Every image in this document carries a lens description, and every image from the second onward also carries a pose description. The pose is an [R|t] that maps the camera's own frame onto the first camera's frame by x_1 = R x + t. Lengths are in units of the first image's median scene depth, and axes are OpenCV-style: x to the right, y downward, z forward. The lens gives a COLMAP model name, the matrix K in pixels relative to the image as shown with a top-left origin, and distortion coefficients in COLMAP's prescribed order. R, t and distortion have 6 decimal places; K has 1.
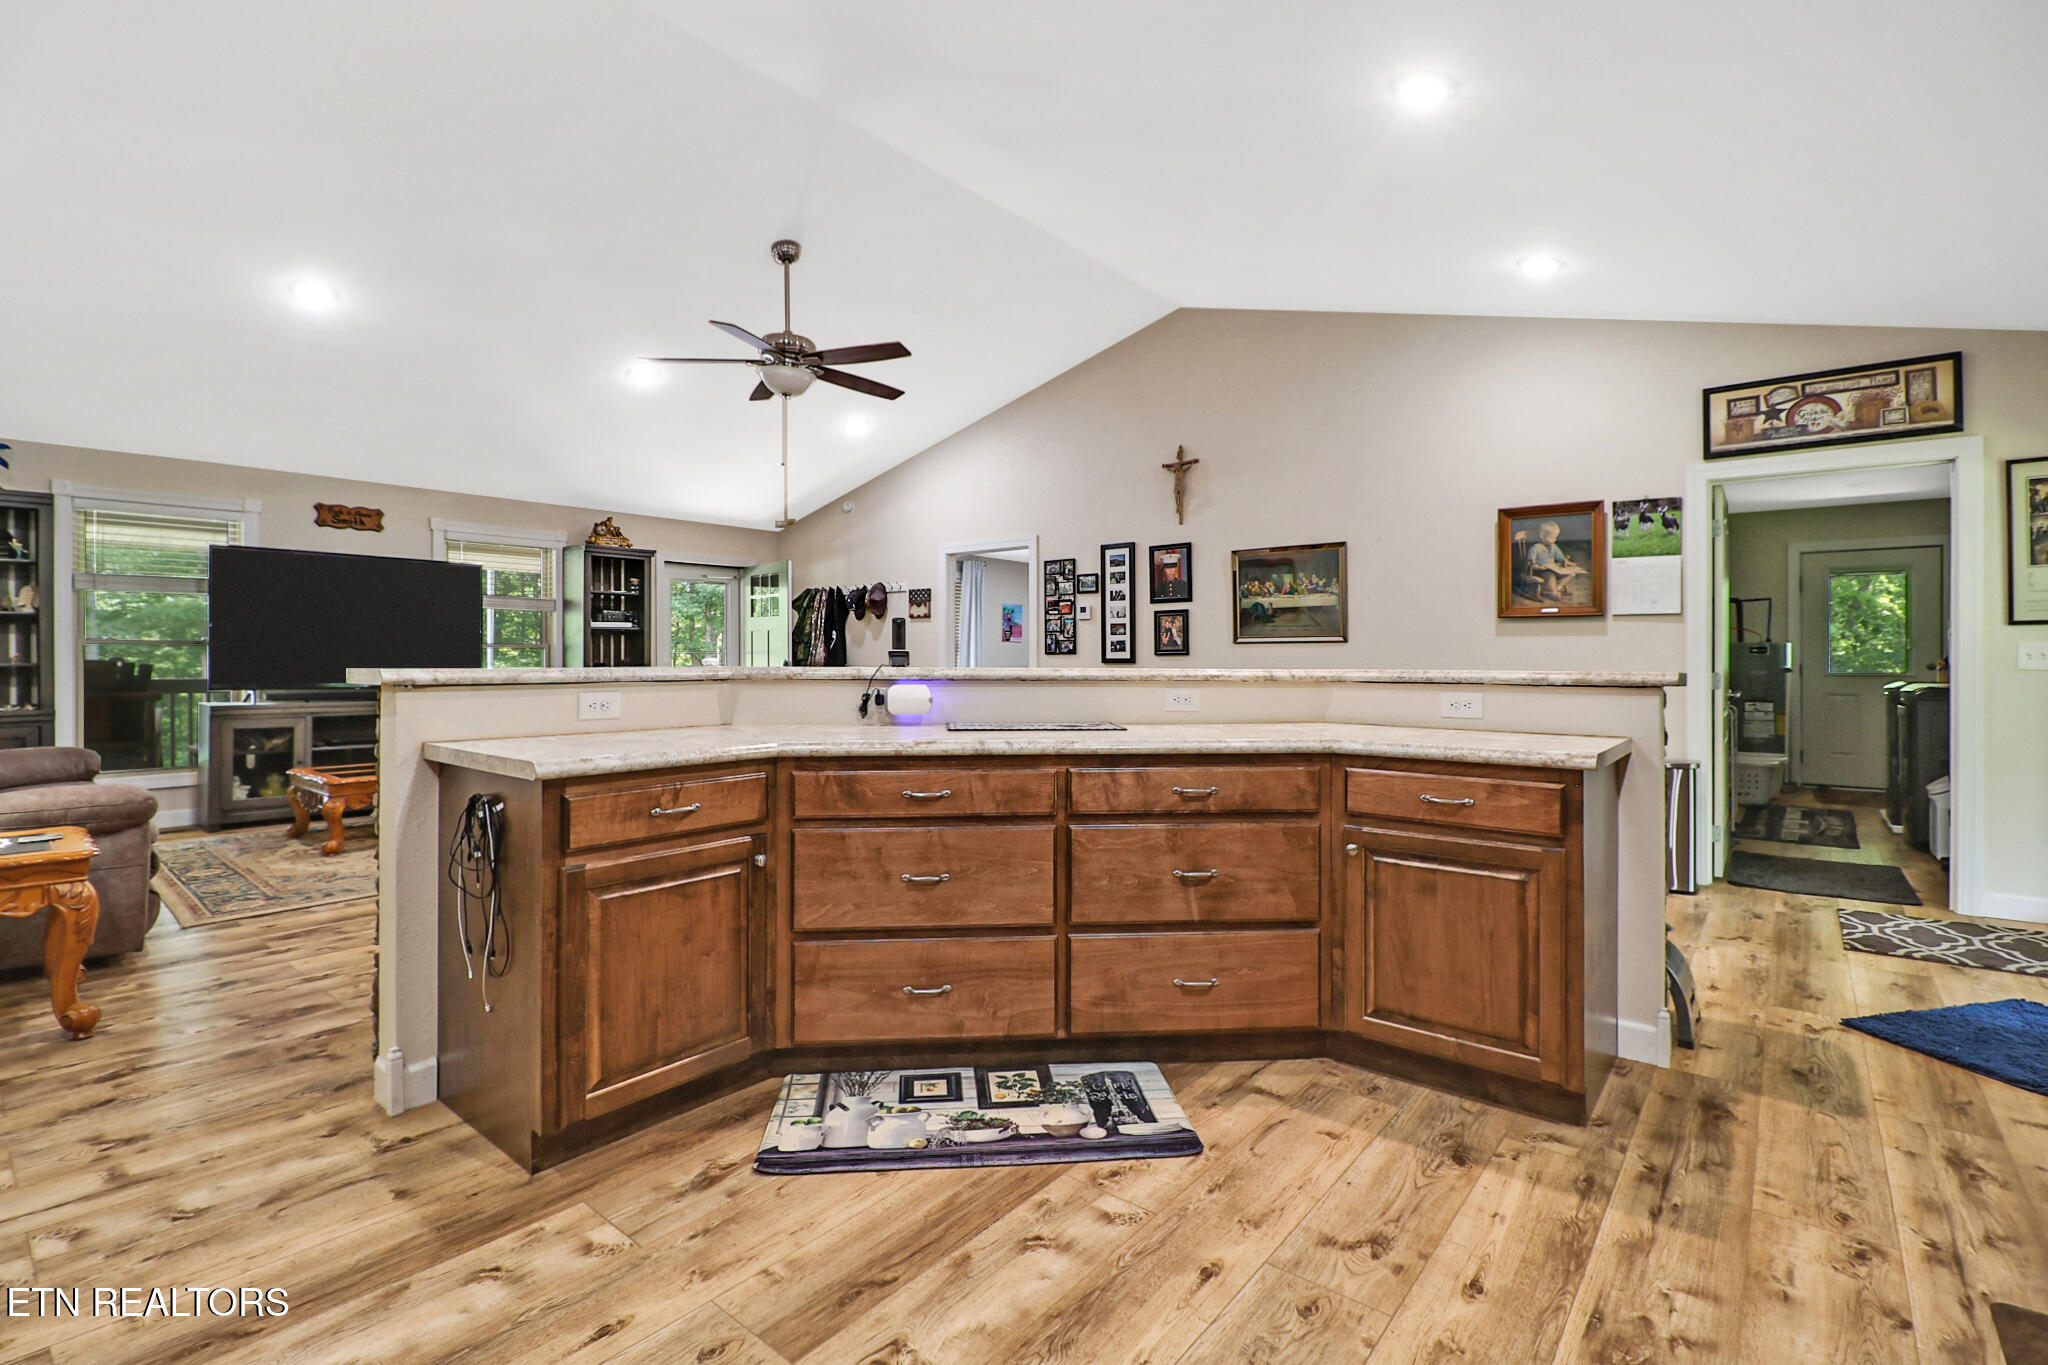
lens RADIAL K [[938.1, 0, 1003.4], [0, 938.1, 659.5], [0, 0, 1]] dist [0.003492, -0.015042]
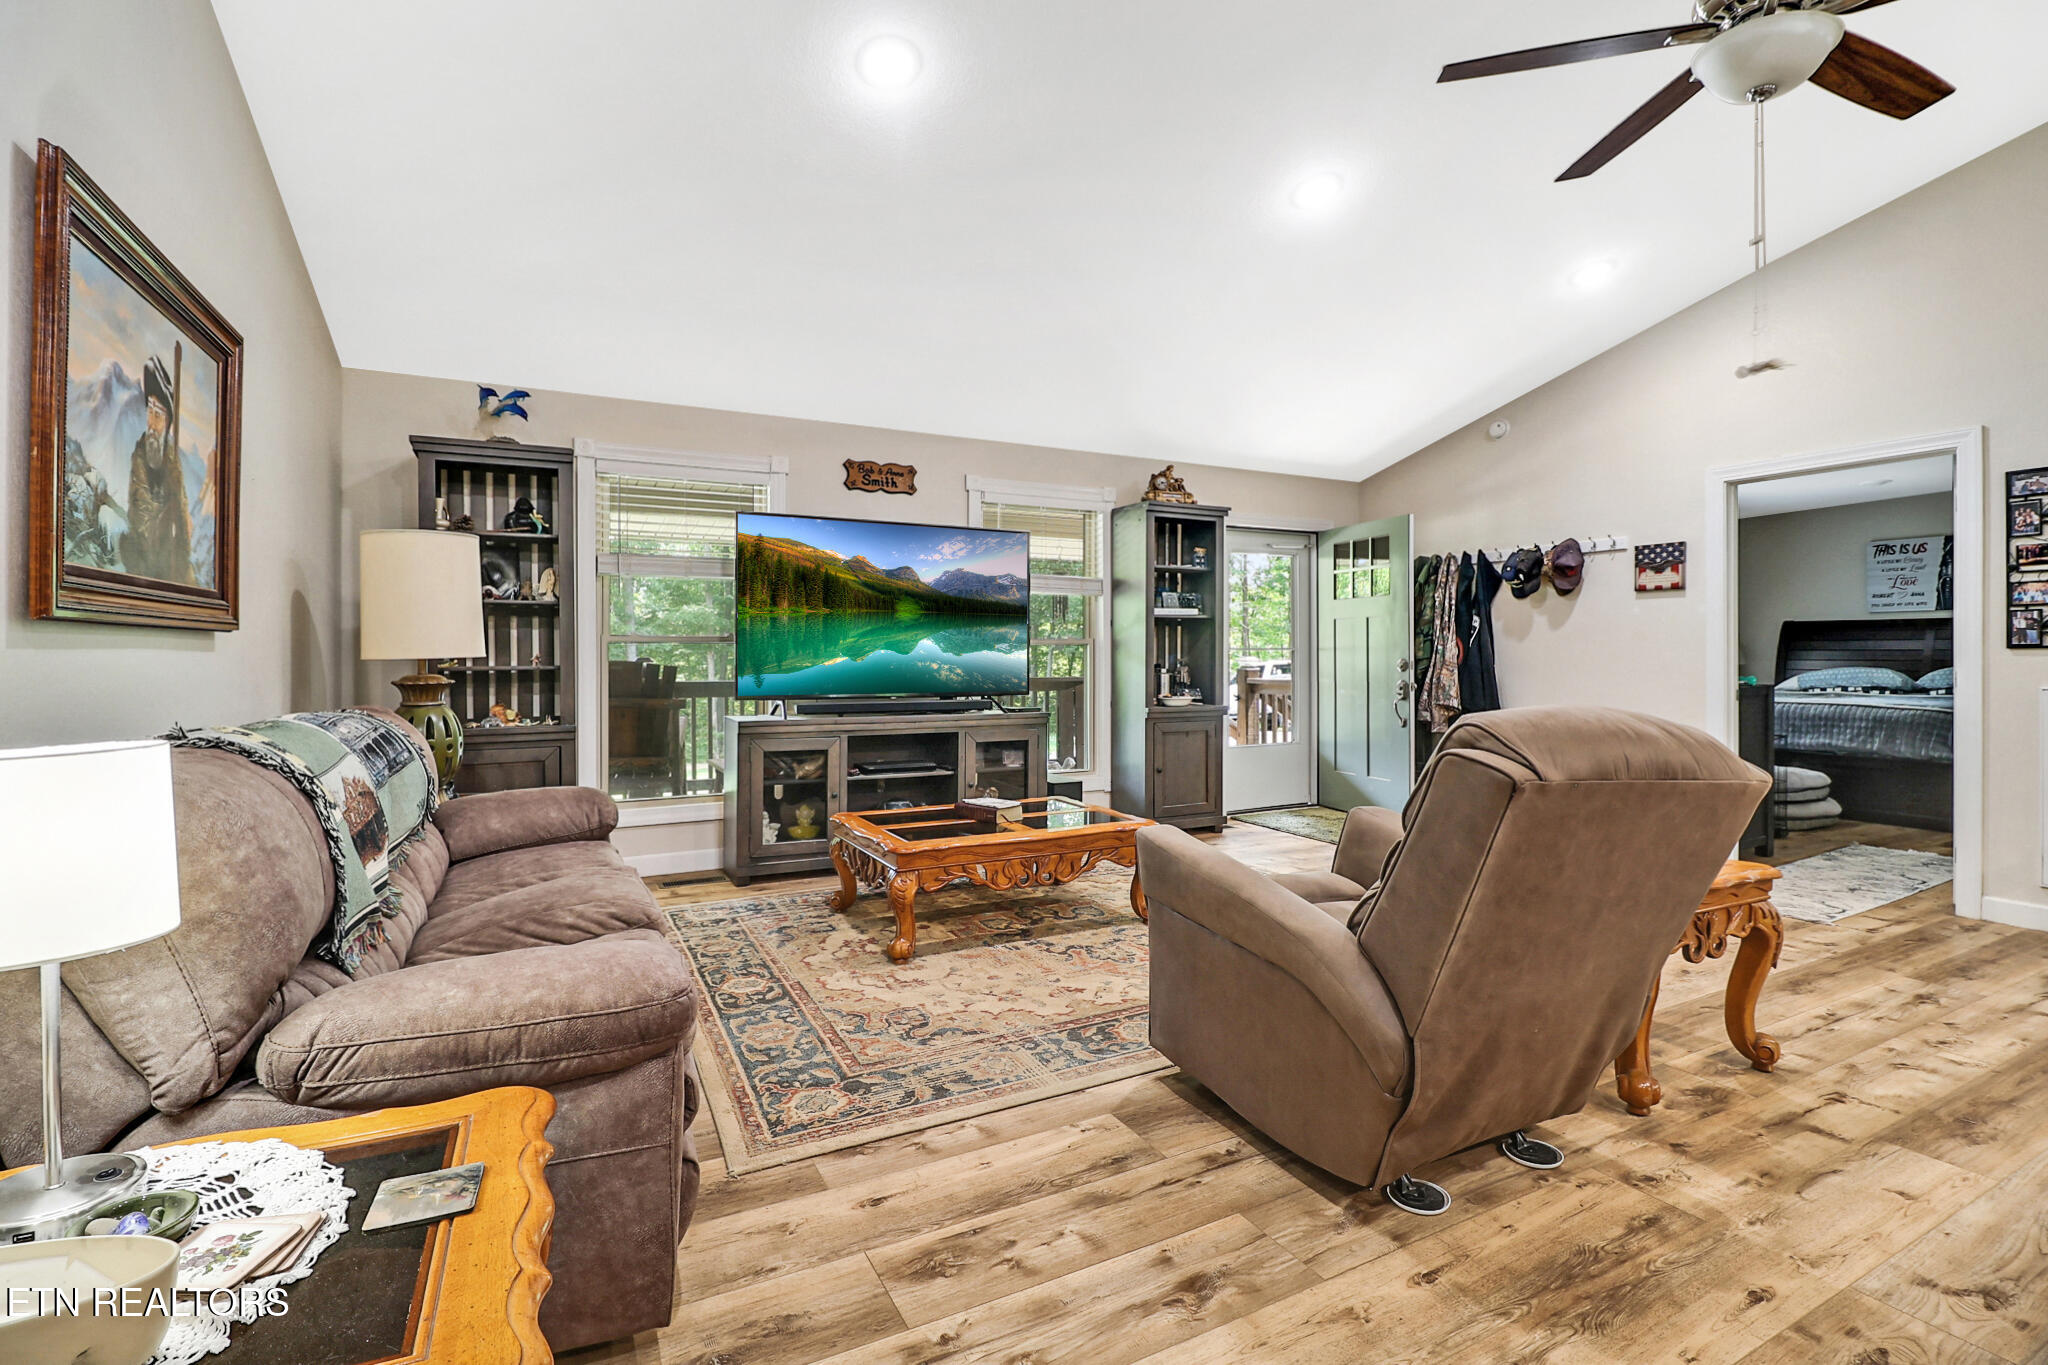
lens RADIAL K [[939.1, 0, 1008.0], [0, 939.1, 652.1], [0, 0, 1]] dist [0.002316, -0.015727]
pose [[0.921947, -0.004366, -0.387292, -0.309881], [0.002372, 0.999981, -0.005625, -0.001808], [0.387309, 0.004268, 0.921940, 0.333911]]
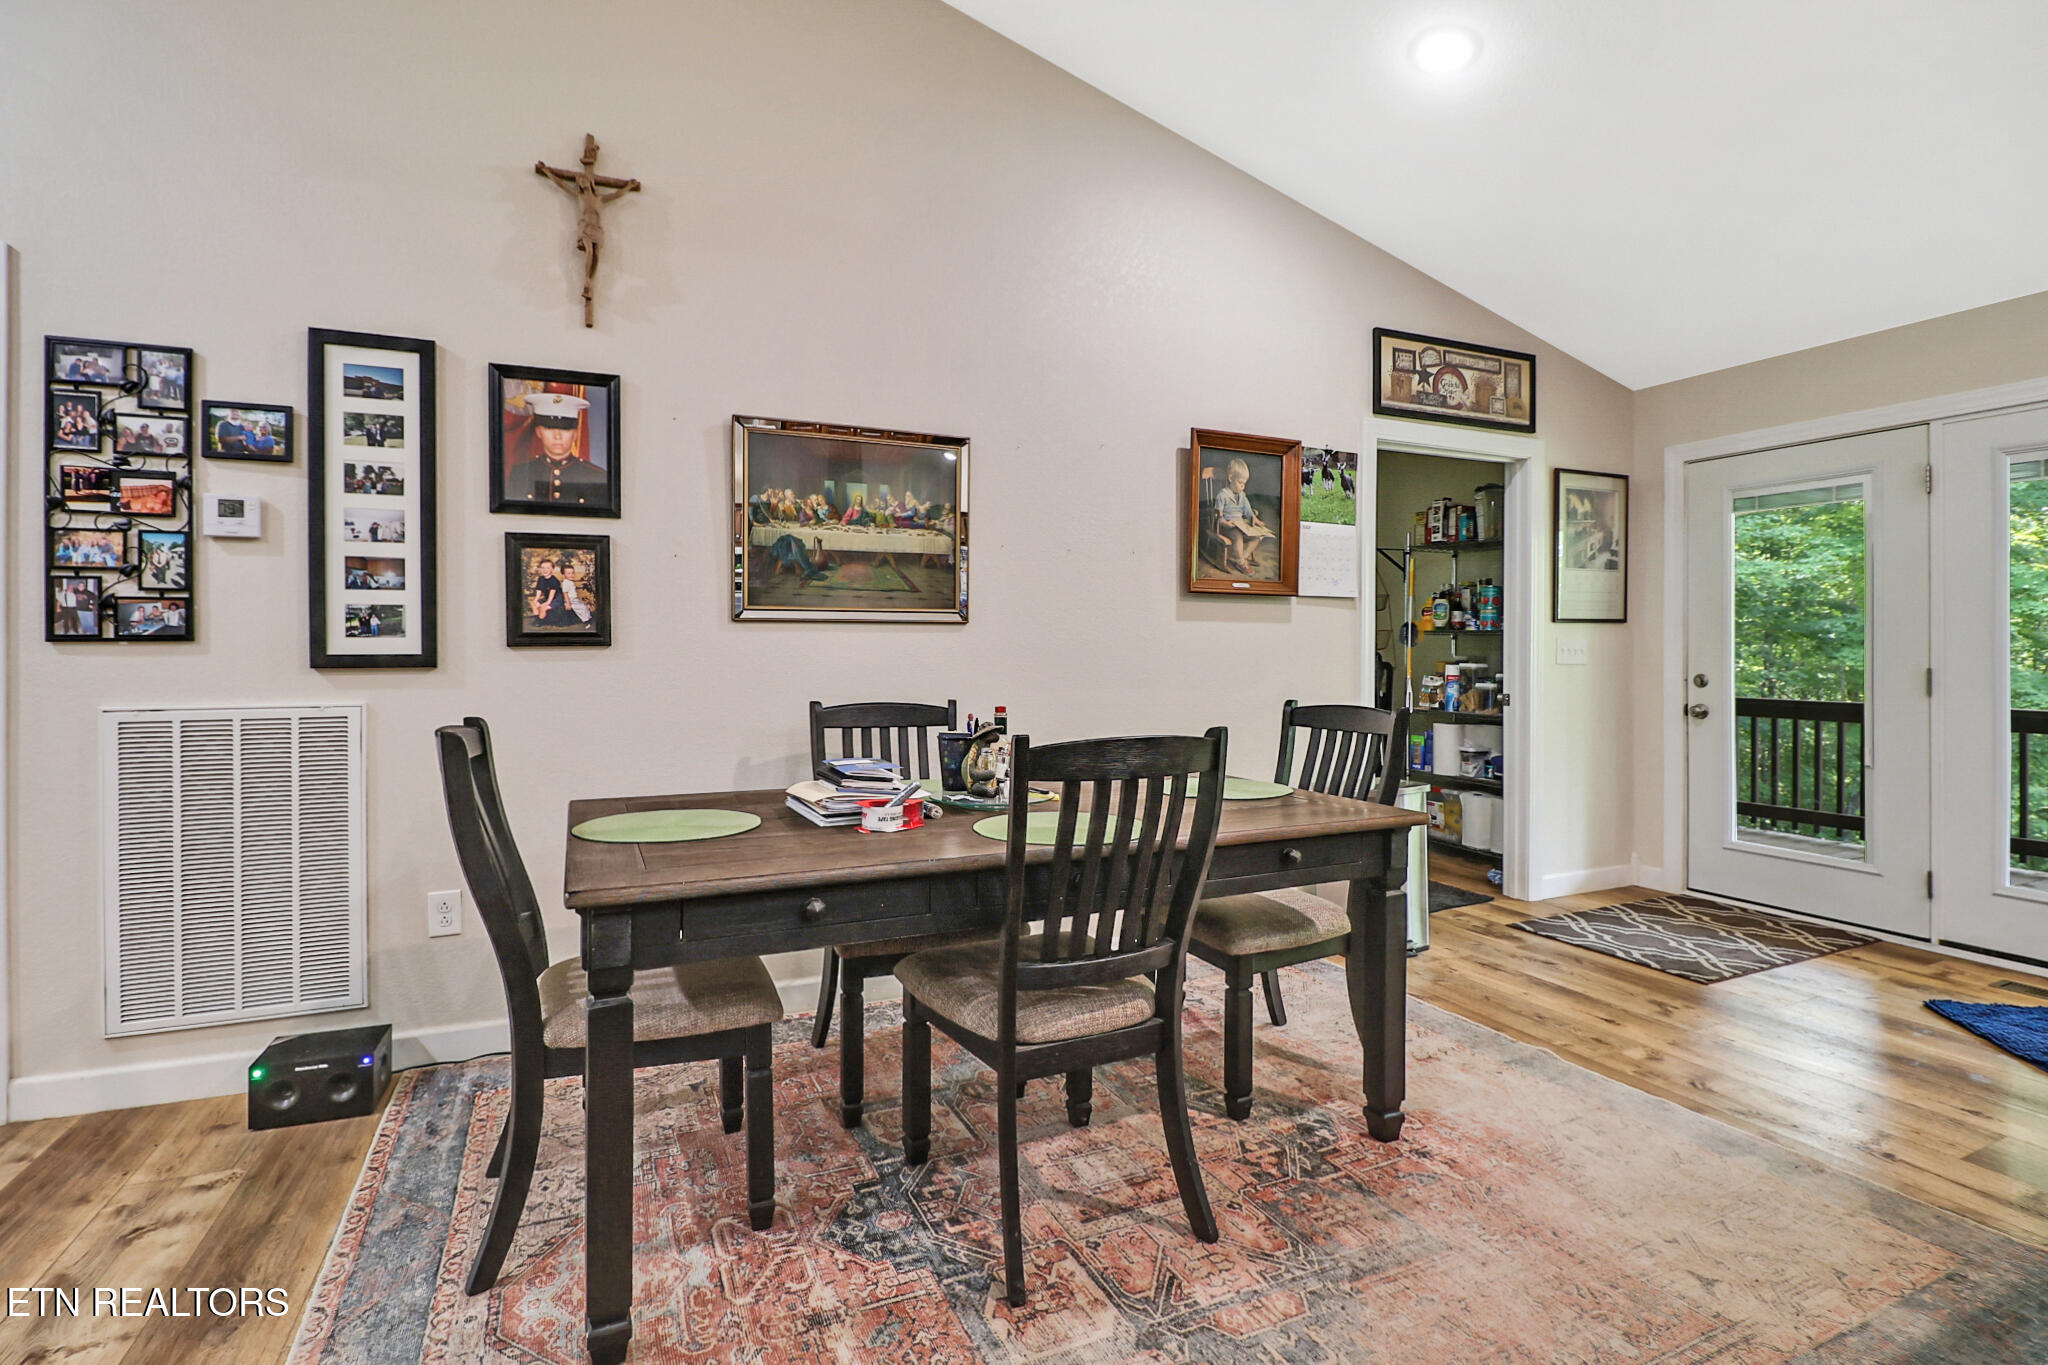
lens RADIAL K [[939.1, 0, 1008.0], [0, 939.1, 652.1], [0, 0, 1]] dist [0.002316, -0.015727]
pose [[0.439196, -0.000855, 0.898391, -0.099283], [0.000854, 0.999999, 0.000534, -0.002068], [-0.898391, 0.000533, 0.439196, 0.656072]]
